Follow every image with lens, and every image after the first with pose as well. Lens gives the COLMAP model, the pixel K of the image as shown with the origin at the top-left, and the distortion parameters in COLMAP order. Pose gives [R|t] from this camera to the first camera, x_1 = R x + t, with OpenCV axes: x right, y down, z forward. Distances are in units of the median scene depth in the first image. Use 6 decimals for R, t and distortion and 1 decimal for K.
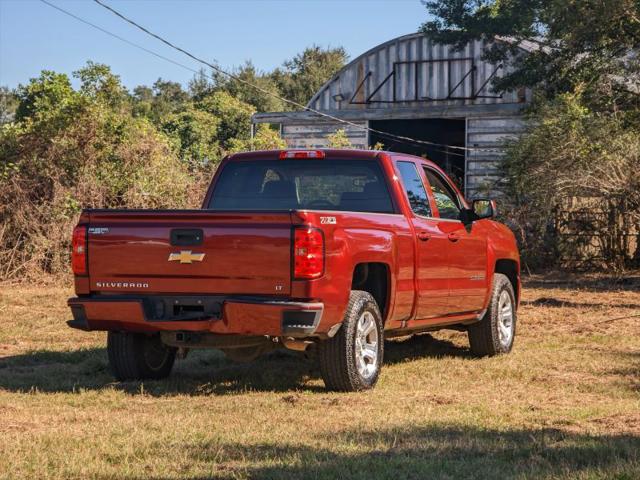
lens RADIAL K [[2189.3, 0, 320.0], [0, 2189.3, 240.0], [0, 0, 1]] dist [0.195202, 1.932540]
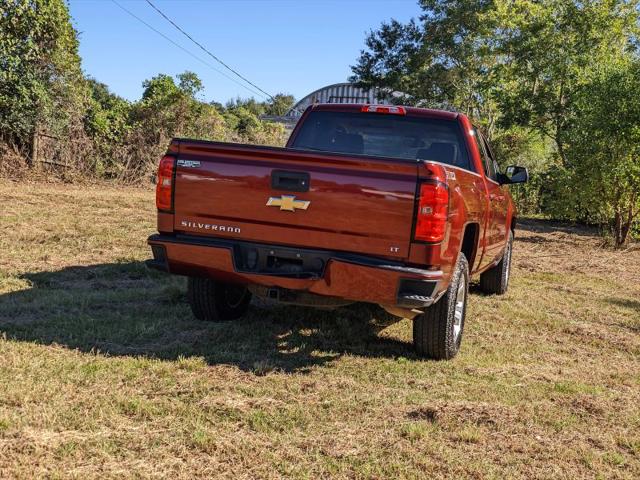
lens RADIAL K [[861.9, 0, 332.8], [0, 861.9, 239.3], [0, 0, 1]] dist [0.077970, -0.001626]
pose [[0.993234, 0.085217, 0.078899, -0.065904], [-0.090591, 0.993616, 0.067232, -0.002487], [-0.072666, -0.073925, 0.994613, 0.626097]]
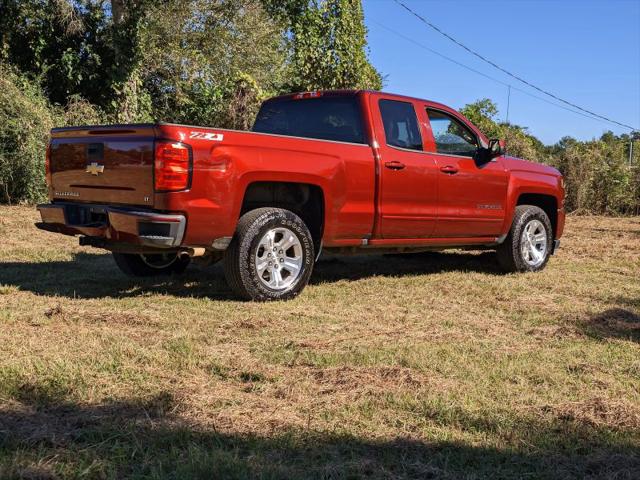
lens RADIAL K [[861.9, 0, 332.8], [0, 861.9, 239.3], [0, 0, 1]] dist [0.077970, -0.001626]
pose [[0.907612, 0.052363, -0.416532, 0.218155], [-0.034036, 0.998103, 0.051308, 0.015917], [0.418429, -0.032391, 0.907672, 0.626942]]
